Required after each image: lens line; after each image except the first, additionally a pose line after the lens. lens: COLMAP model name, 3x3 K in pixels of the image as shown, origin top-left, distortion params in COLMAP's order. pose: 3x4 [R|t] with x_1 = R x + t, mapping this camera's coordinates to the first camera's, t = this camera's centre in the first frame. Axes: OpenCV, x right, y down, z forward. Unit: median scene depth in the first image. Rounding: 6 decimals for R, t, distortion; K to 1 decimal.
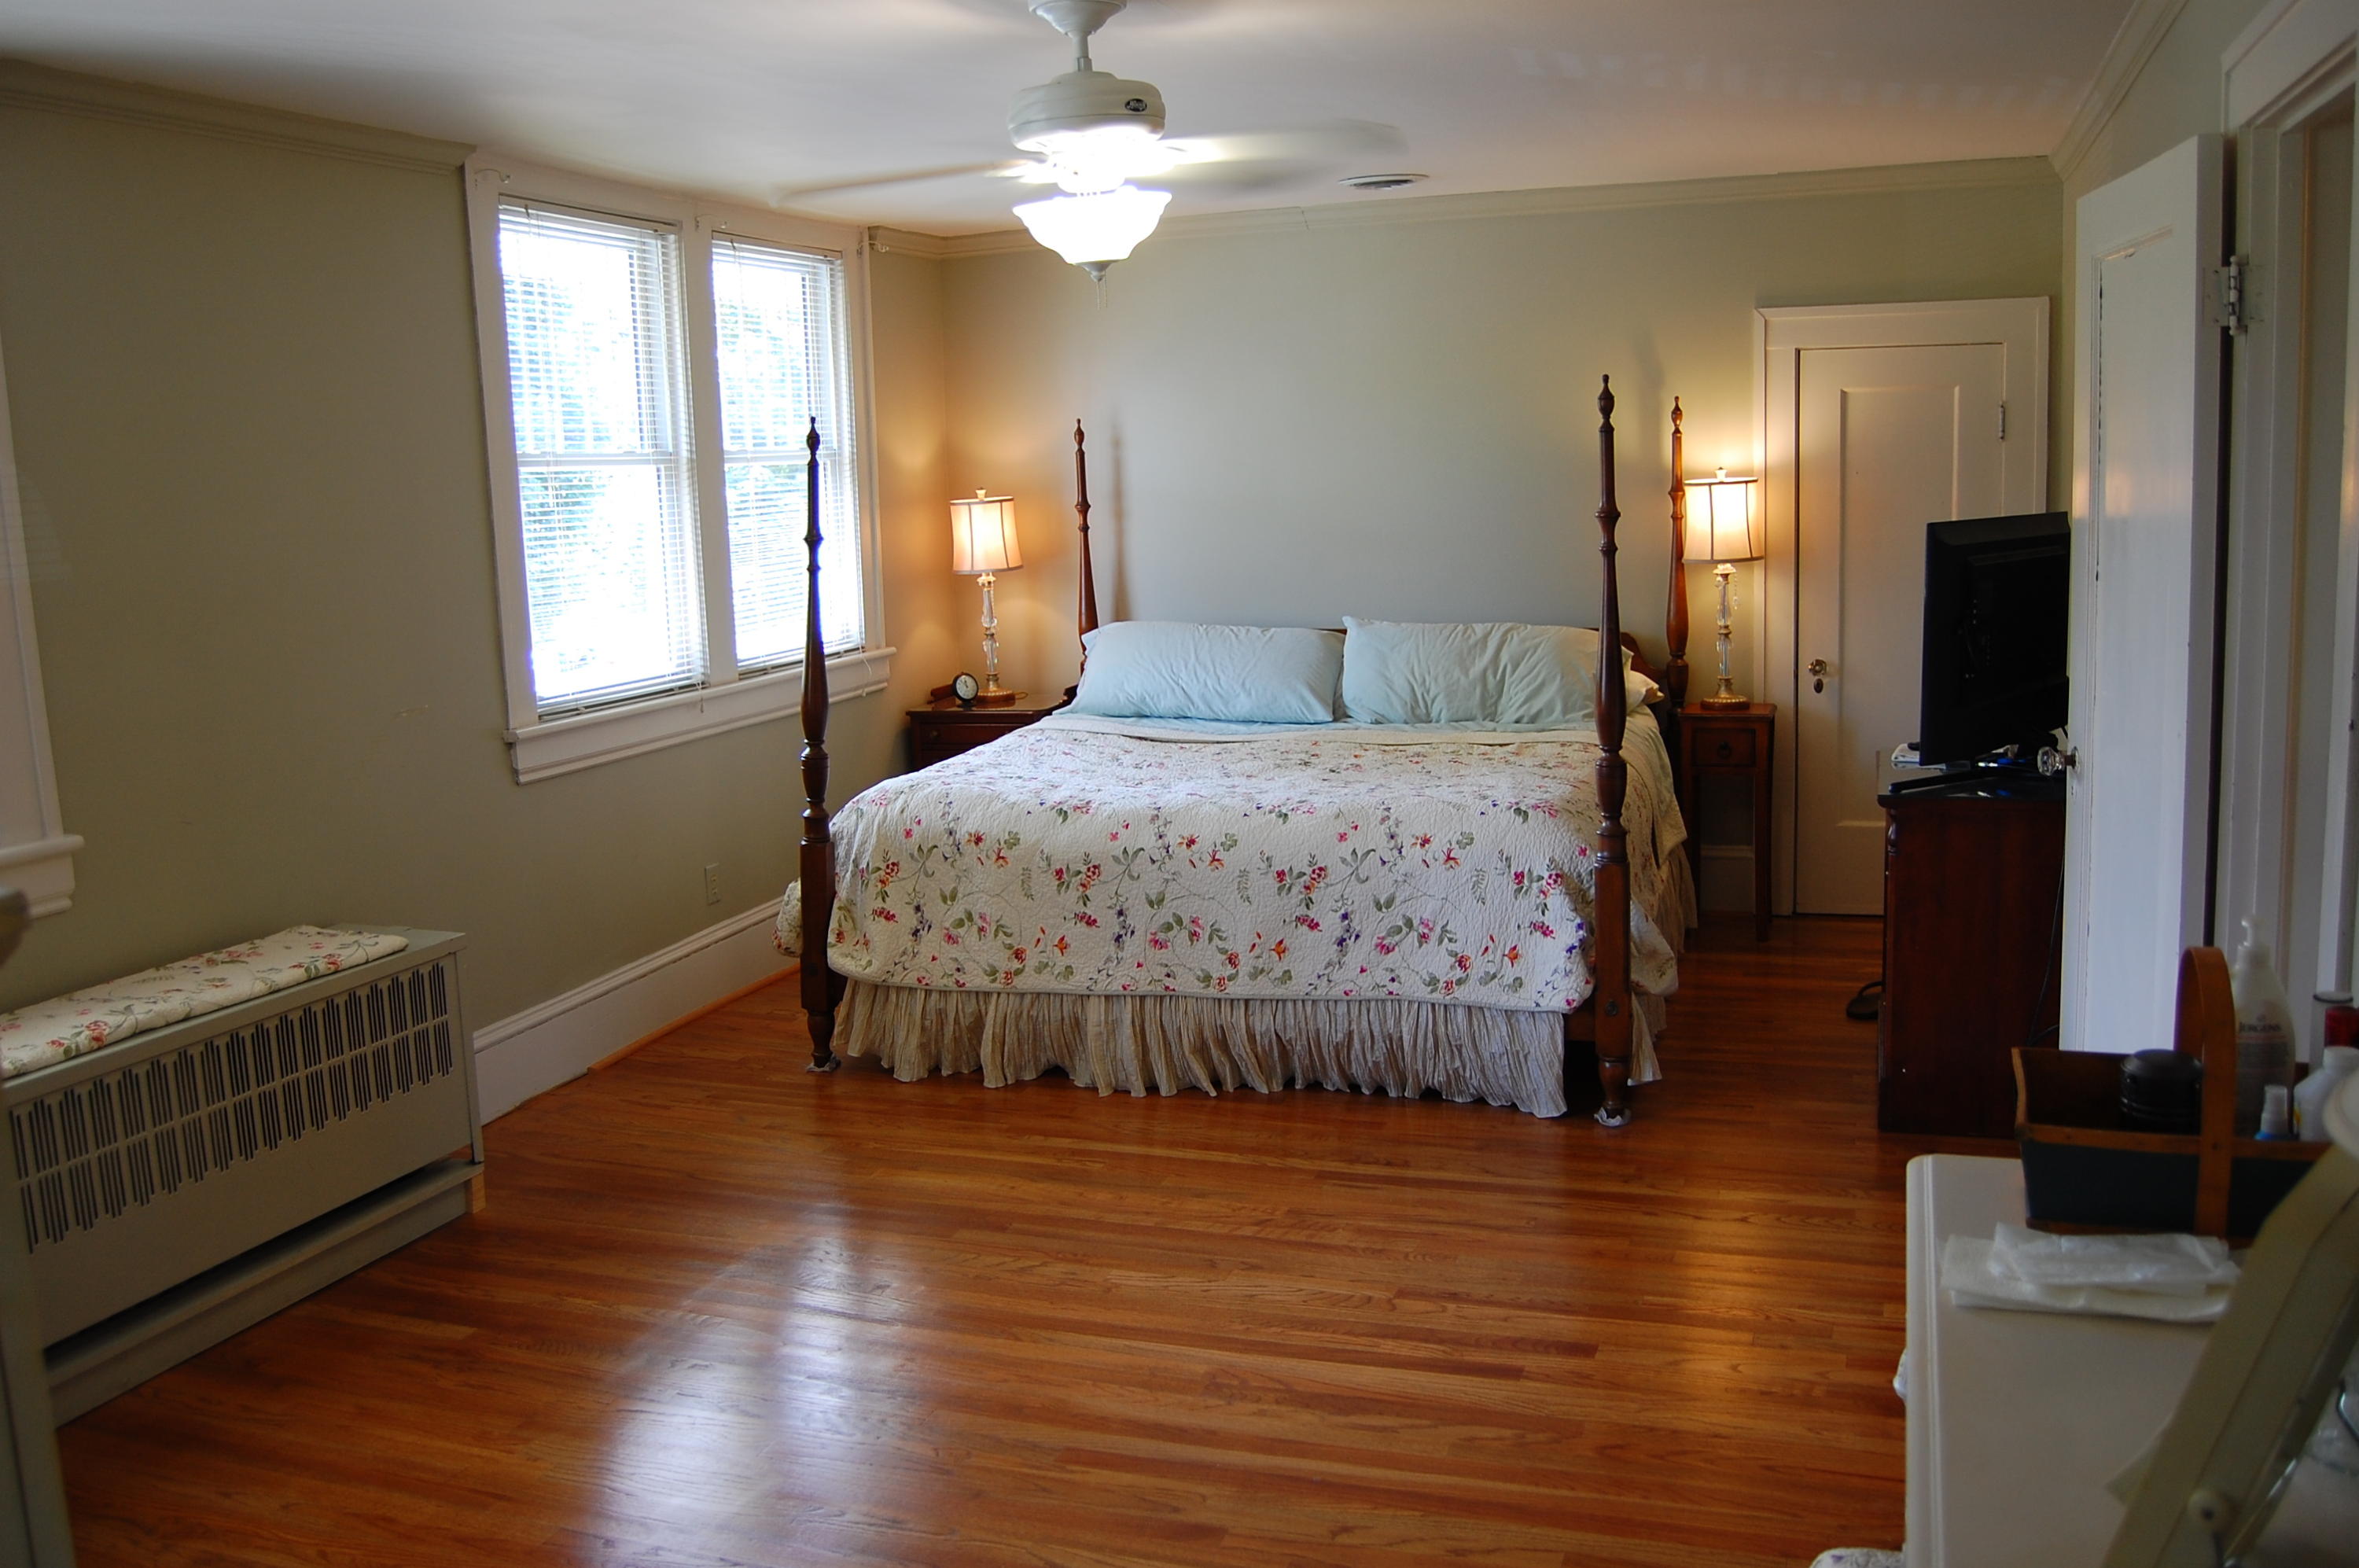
lens RADIAL K [[1966.8, 0, 1196.8], [0, 1966.8, 780.3], [0, 0, 1]] dist [-0.084897, 0.031933]
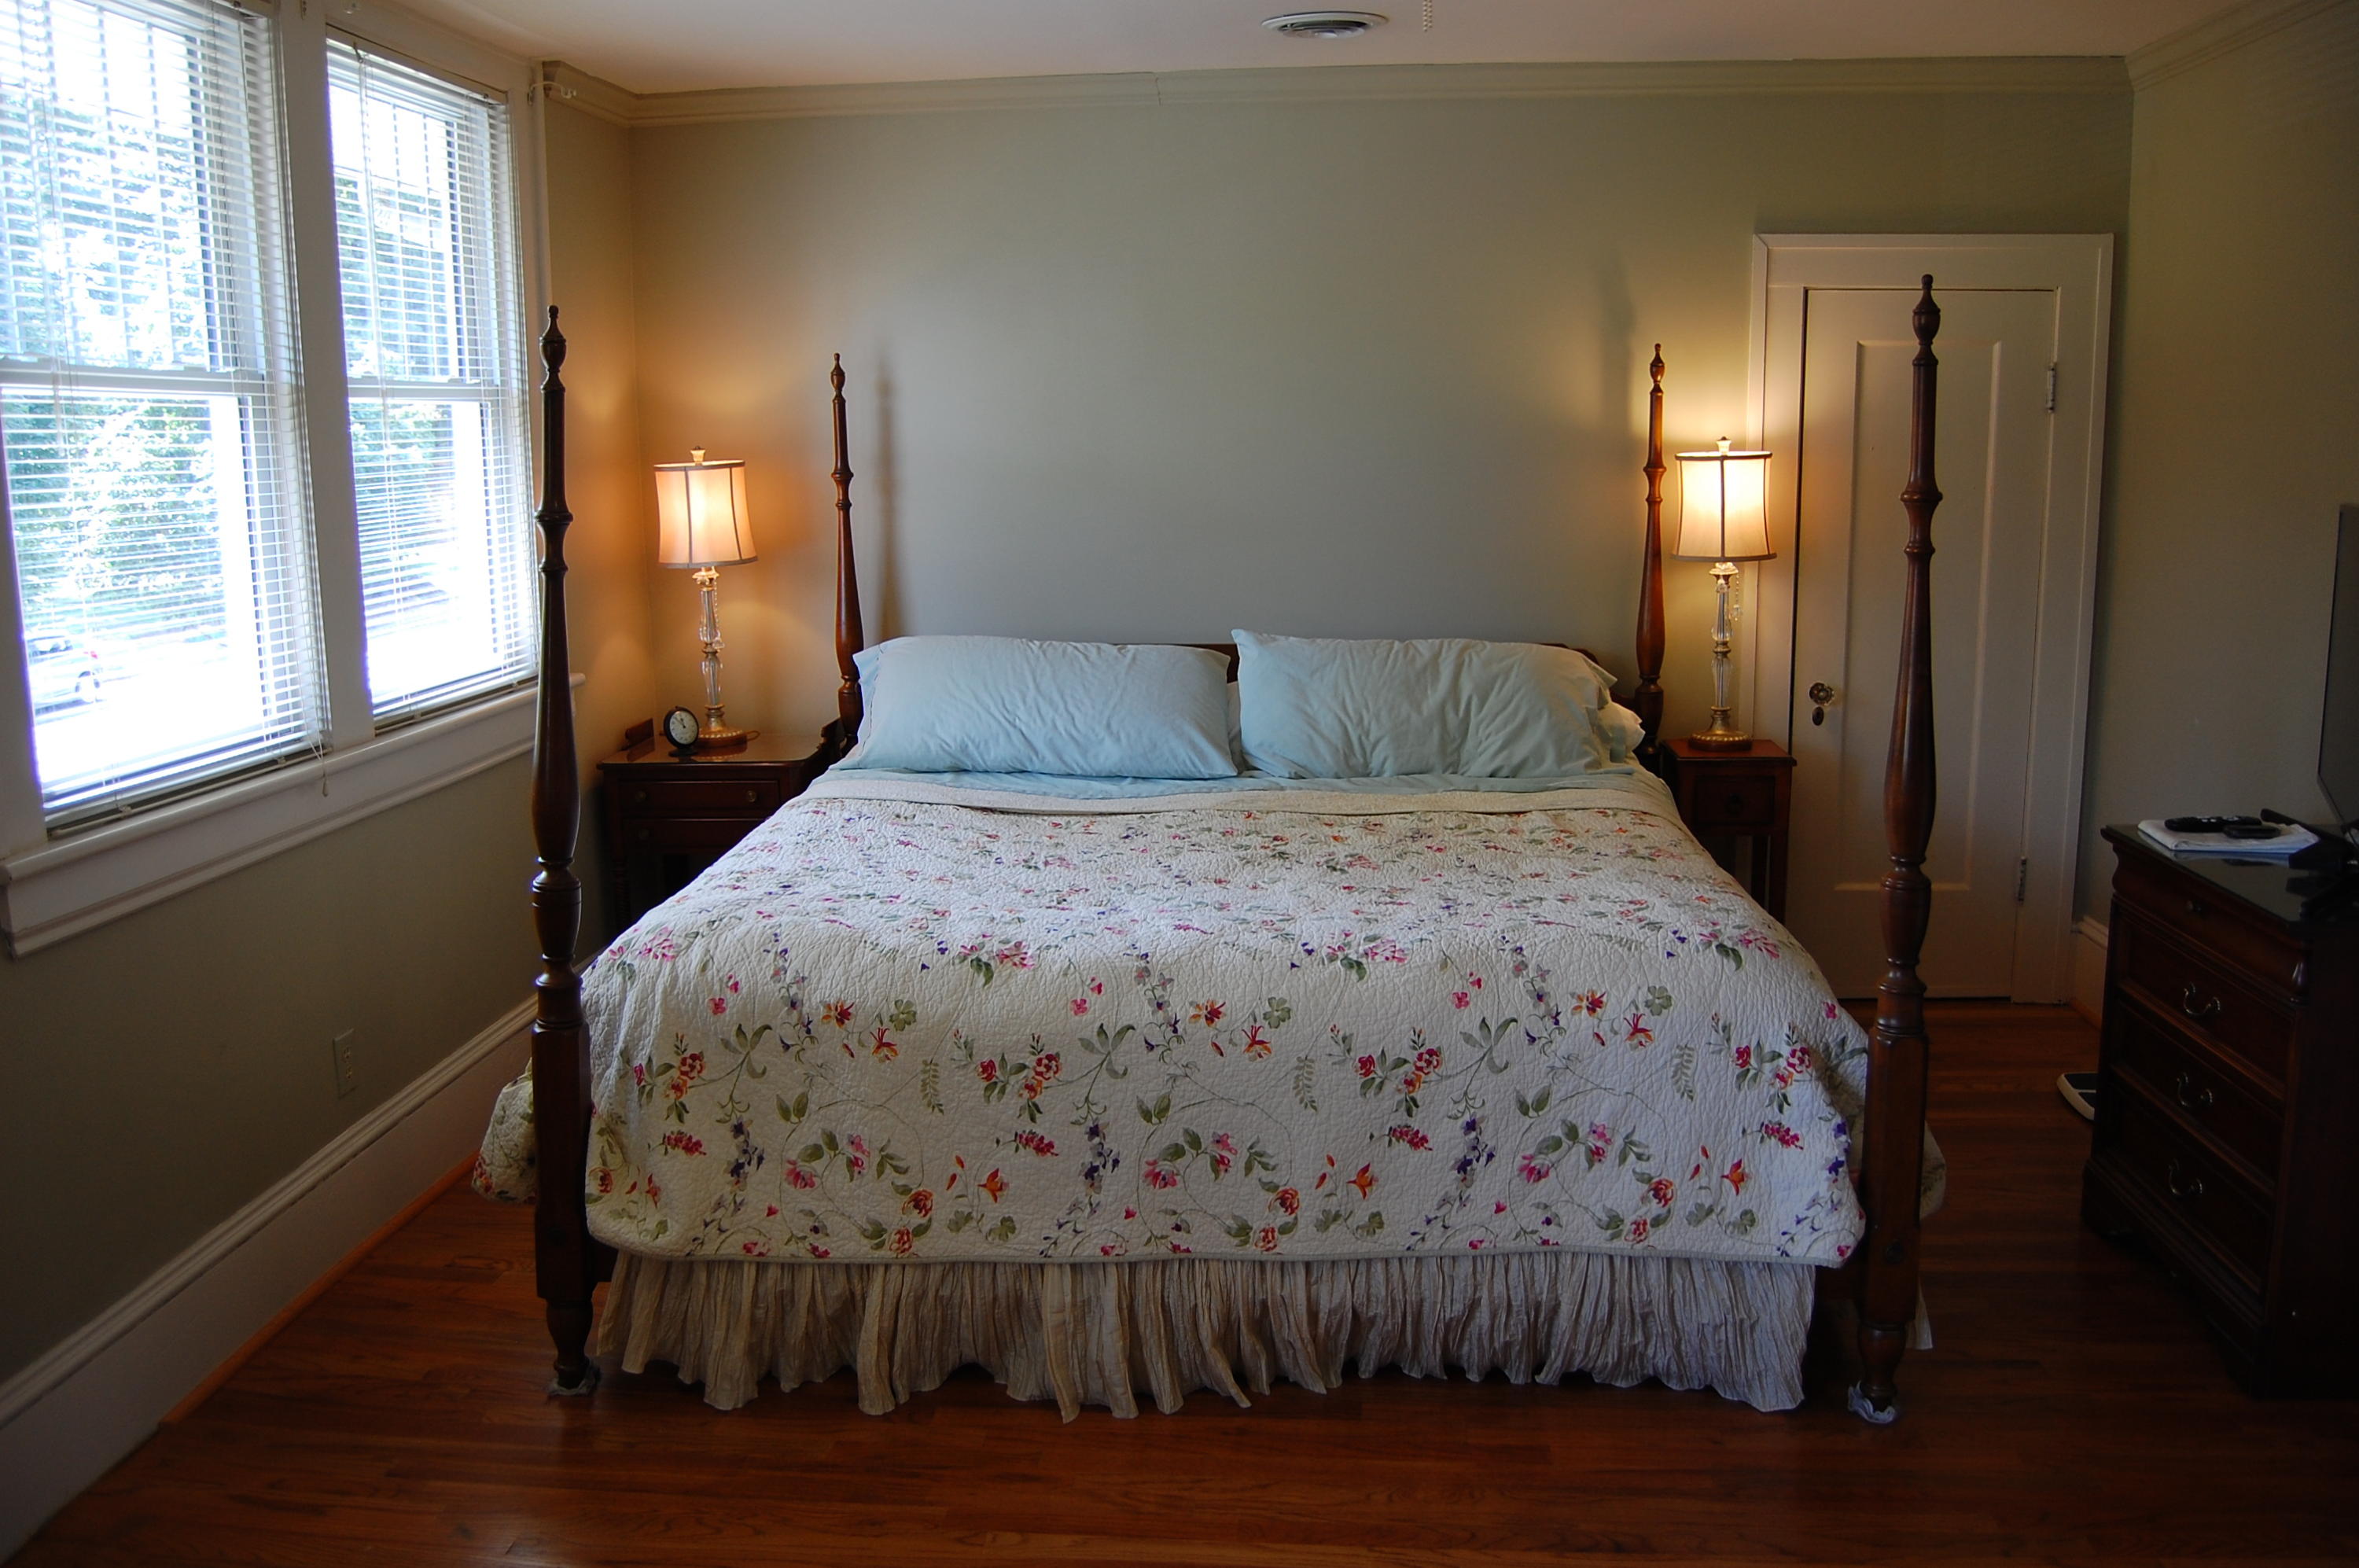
lens RADIAL K [[1857.5, 0, 1156.1], [0, 1857.5, 775.8], [0, 0, 1]] dist [-0.093006, 0.040729]
pose [[0.970220, -0.021464, 0.241273, -0.148636], [0.018037, 0.999703, 0.016405, -0.049825], [-0.241554, -0.011565, 0.970319, 0.407866]]
